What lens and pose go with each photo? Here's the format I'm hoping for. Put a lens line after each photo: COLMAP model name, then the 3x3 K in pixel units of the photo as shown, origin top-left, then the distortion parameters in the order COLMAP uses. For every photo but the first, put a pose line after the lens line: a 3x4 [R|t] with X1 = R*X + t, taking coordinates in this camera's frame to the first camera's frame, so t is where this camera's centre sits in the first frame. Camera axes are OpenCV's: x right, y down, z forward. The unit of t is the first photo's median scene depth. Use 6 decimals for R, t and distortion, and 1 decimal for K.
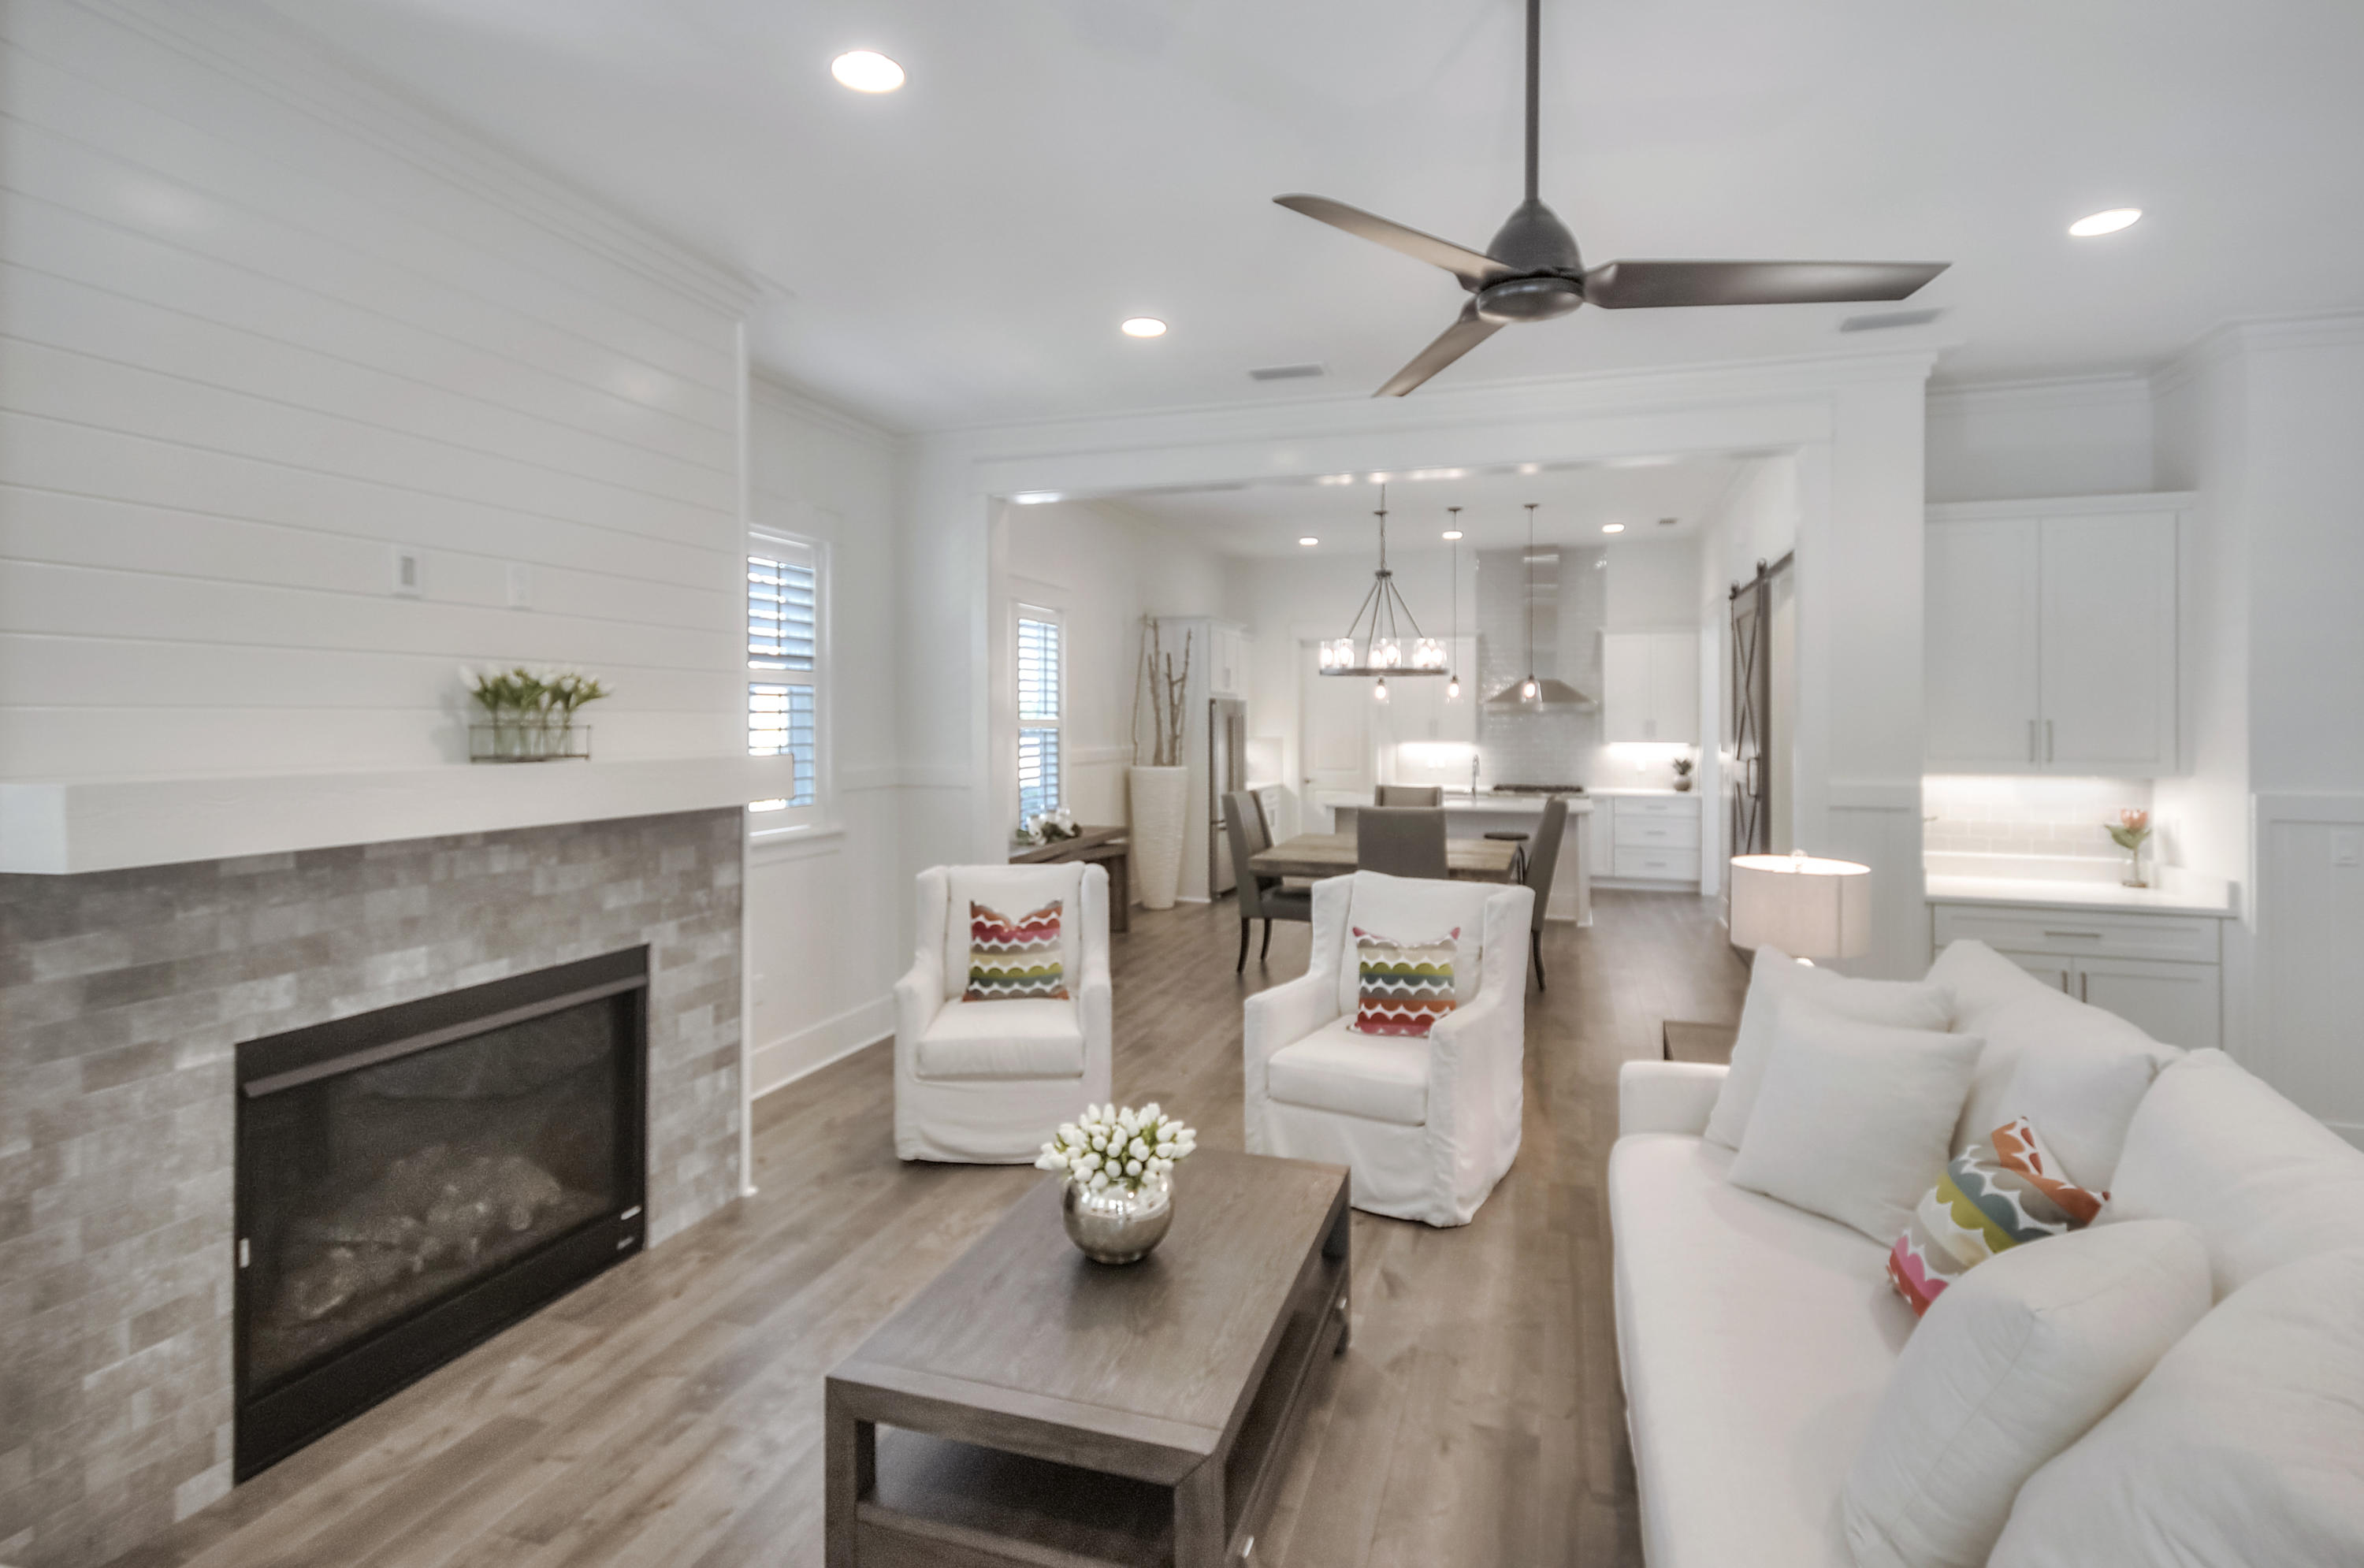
lens RADIAL K [[1163.1, 0, 1202.9], [0, 1163.1, 728.6], [0, 0, 1]] dist [0.022286, -0.002921]
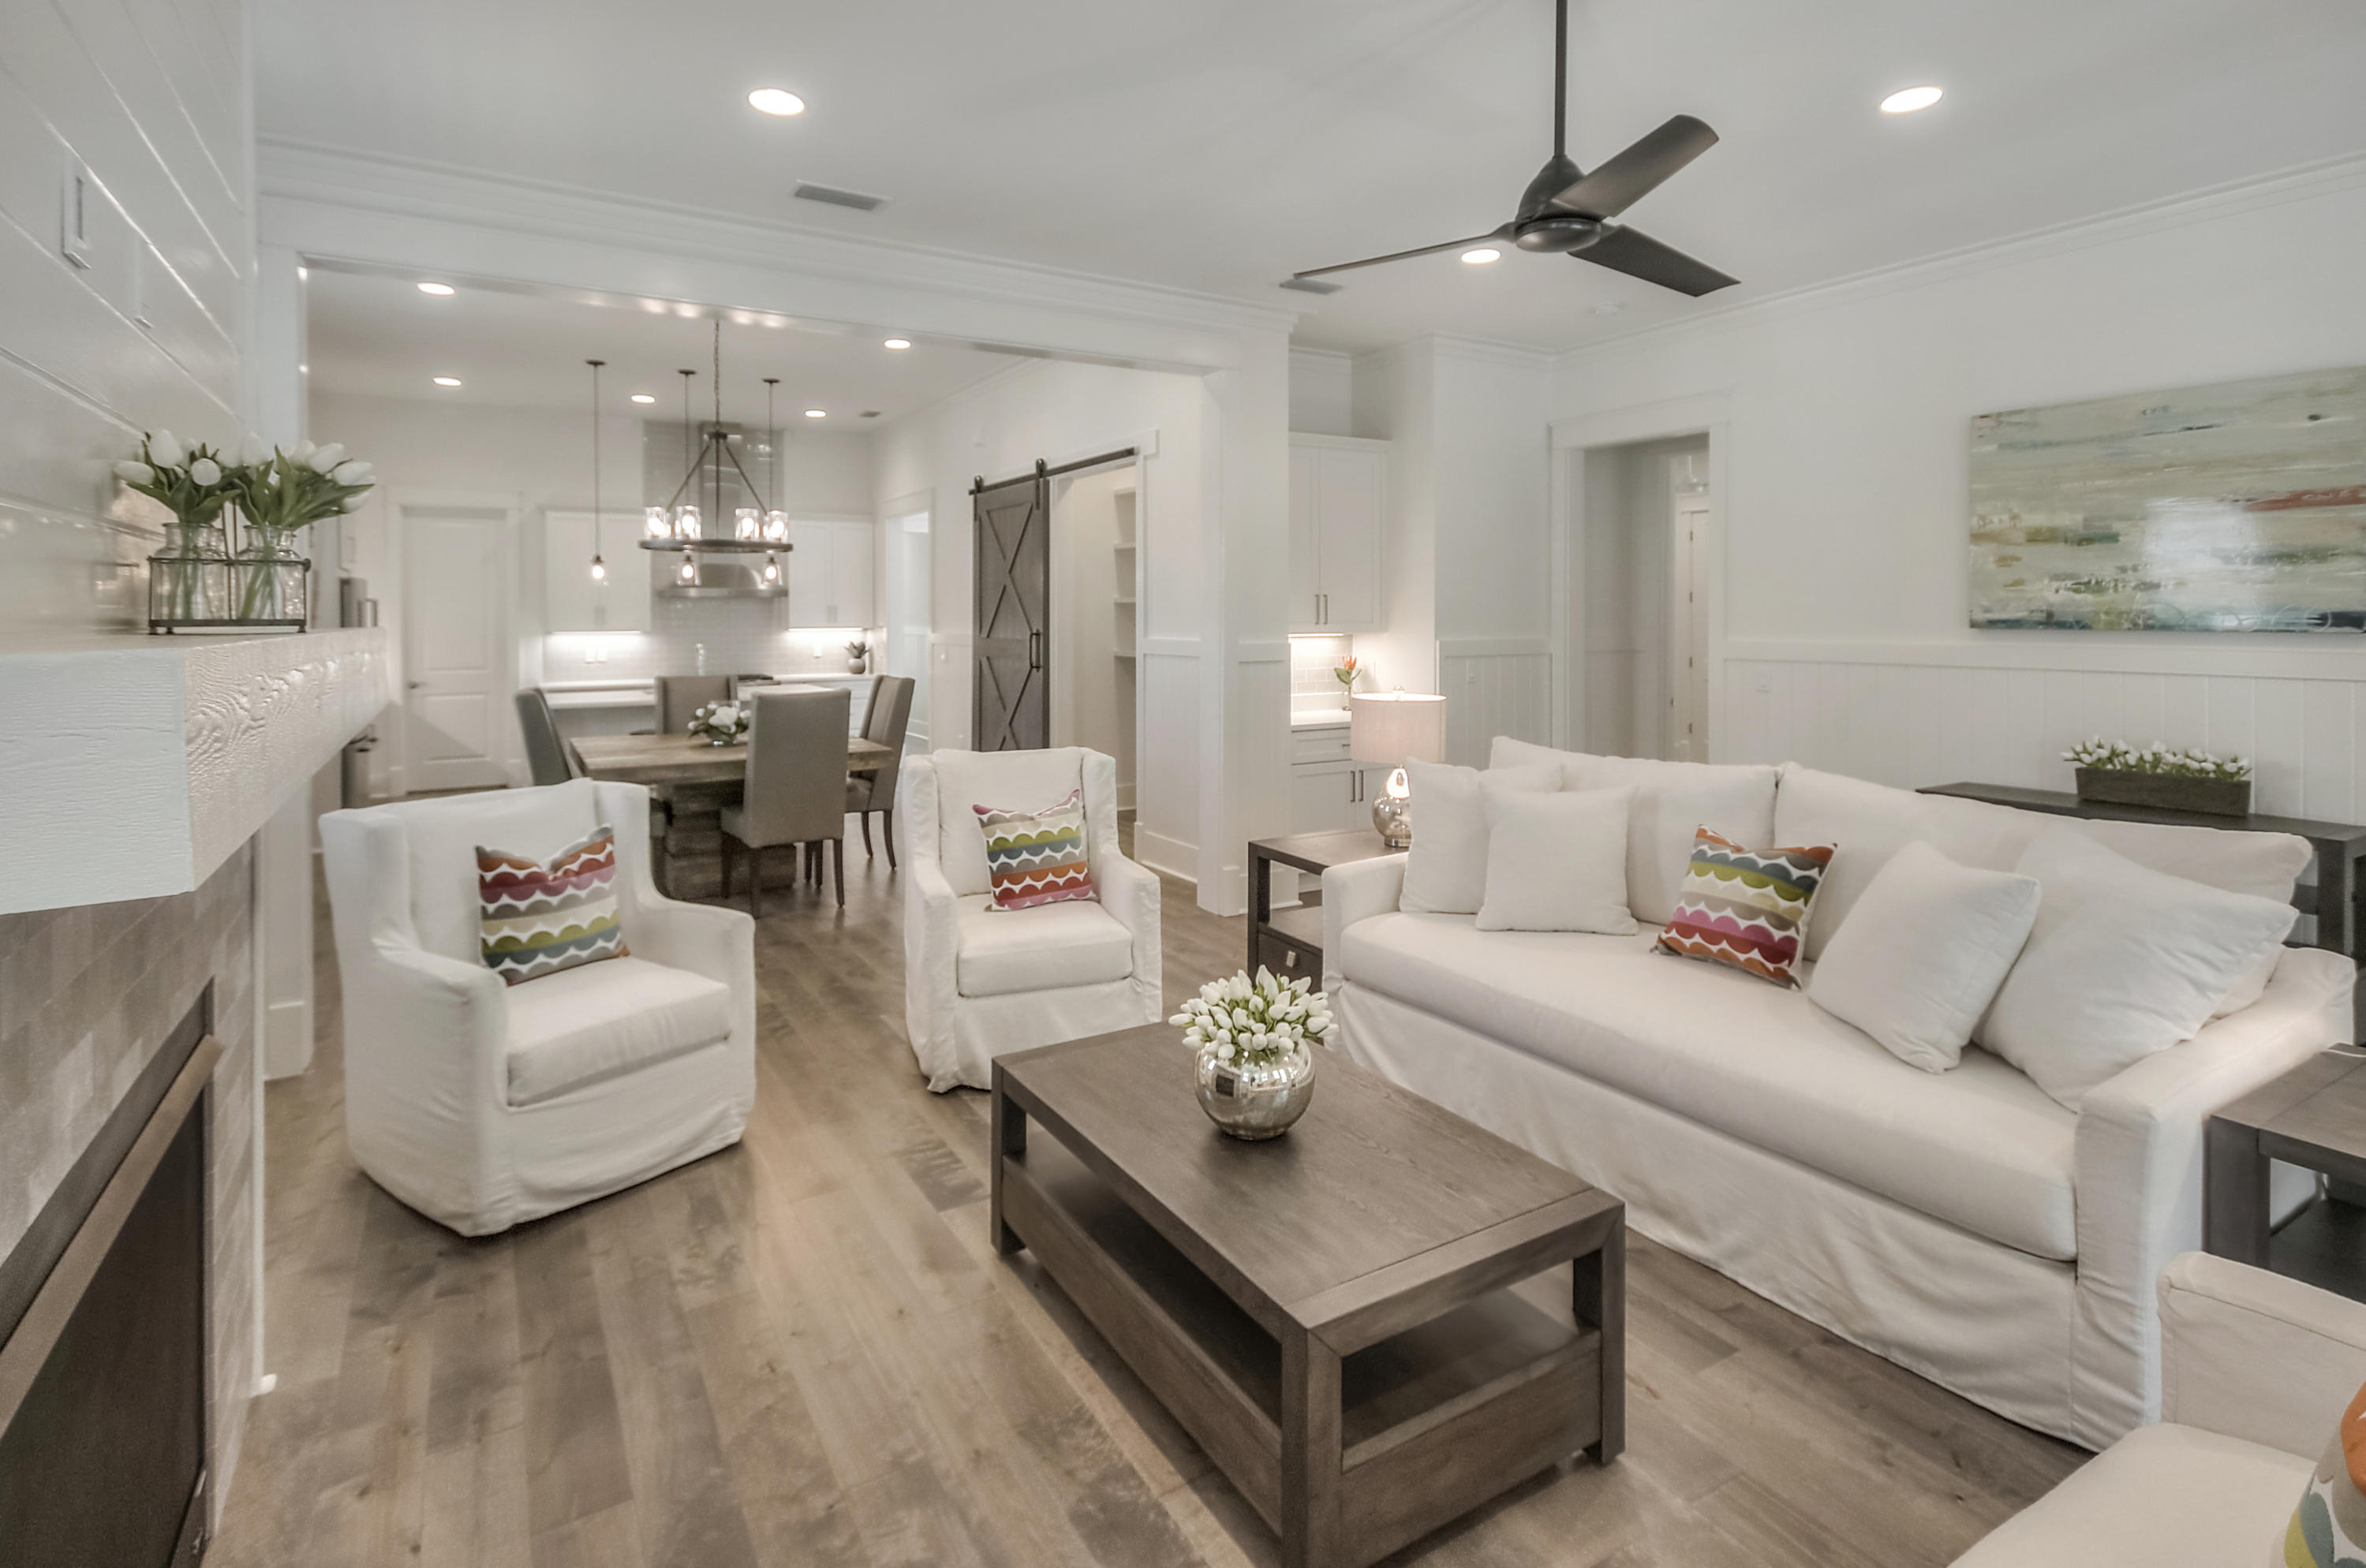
lens RADIAL K [[1164.0, 0, 1162.6], [0, 1164.0, 629.0], [0, 0, 1]] dist [0.022286, -0.002921]
pose [[0.665121, -0.016811, 0.746547, -0.455793], [0.014558, 0.999848, 0.009545, 0.018075], [-0.746594, 0.004520, 0.665265, 0.236533]]
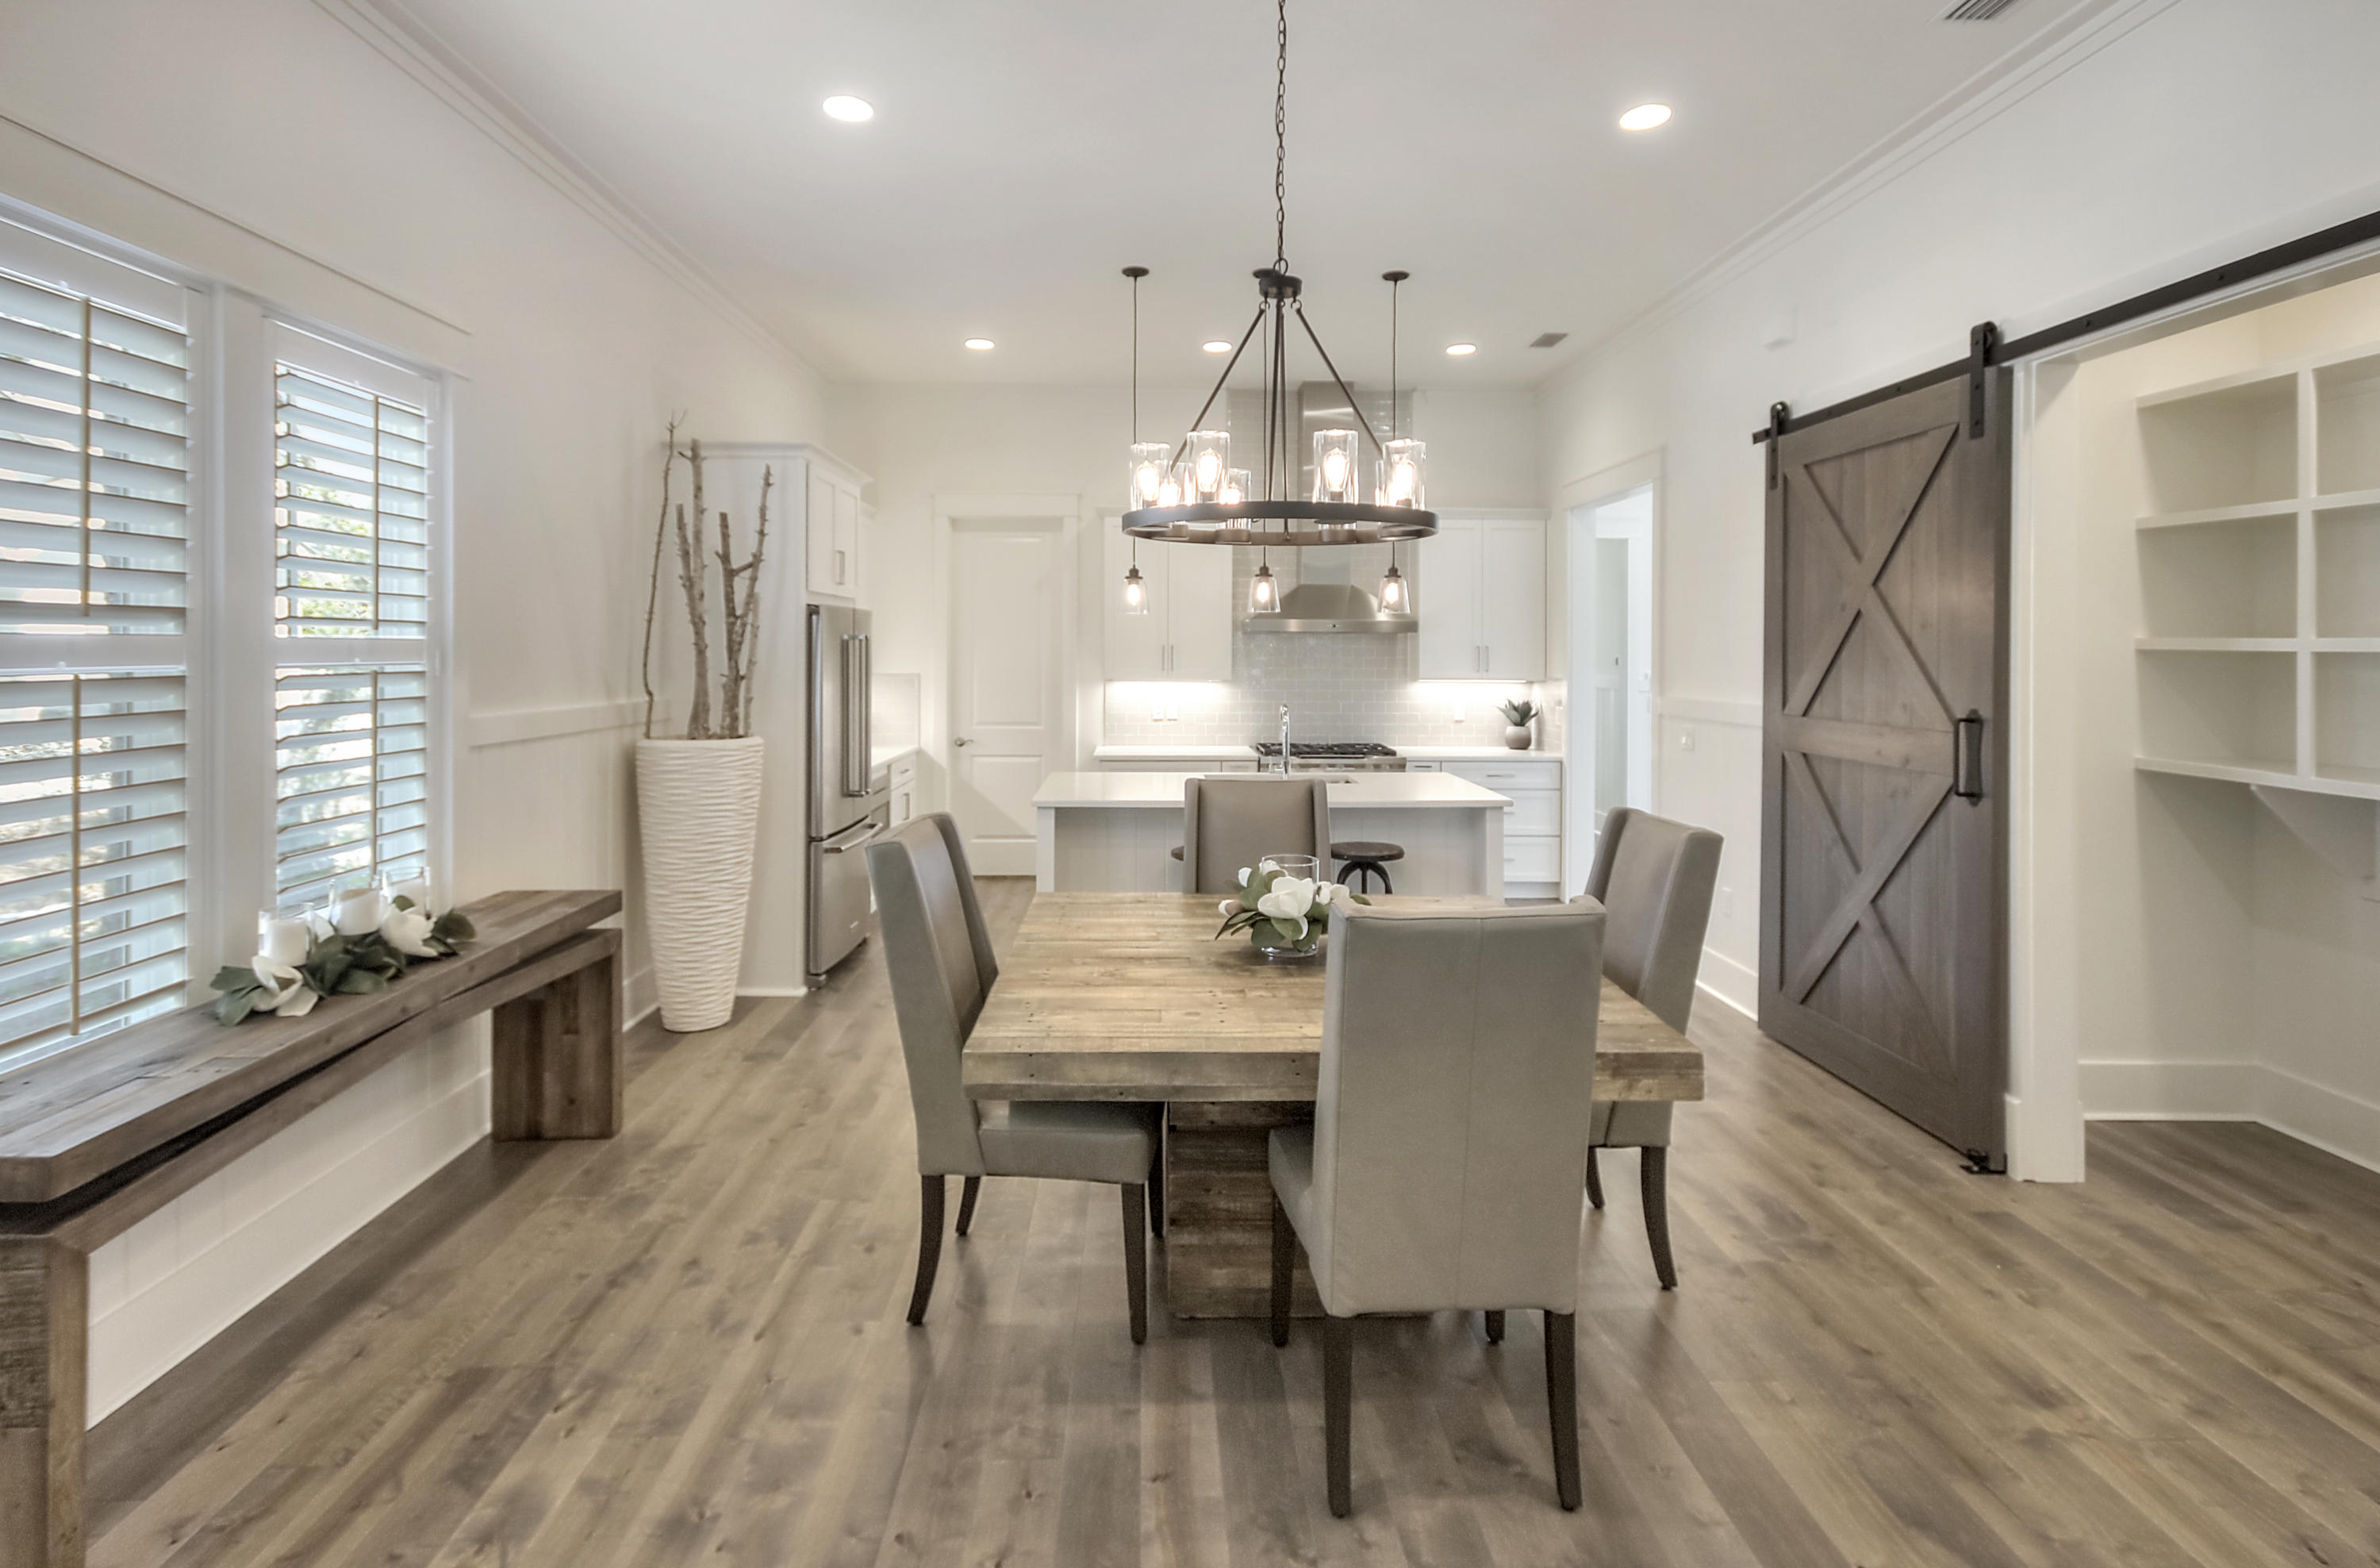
lens RADIAL K [[1171.2, 0, 1186.5], [0, 1171.2, 637.0], [0, 0, 1]] dist [0.022286, -0.002921]
pose [[0.942294, 0.003336, 0.334769, -0.023049], [0.002572, 0.999849, -0.017203, -0.002901], [-0.334776, 0.017072, 0.942143, 0.982326]]
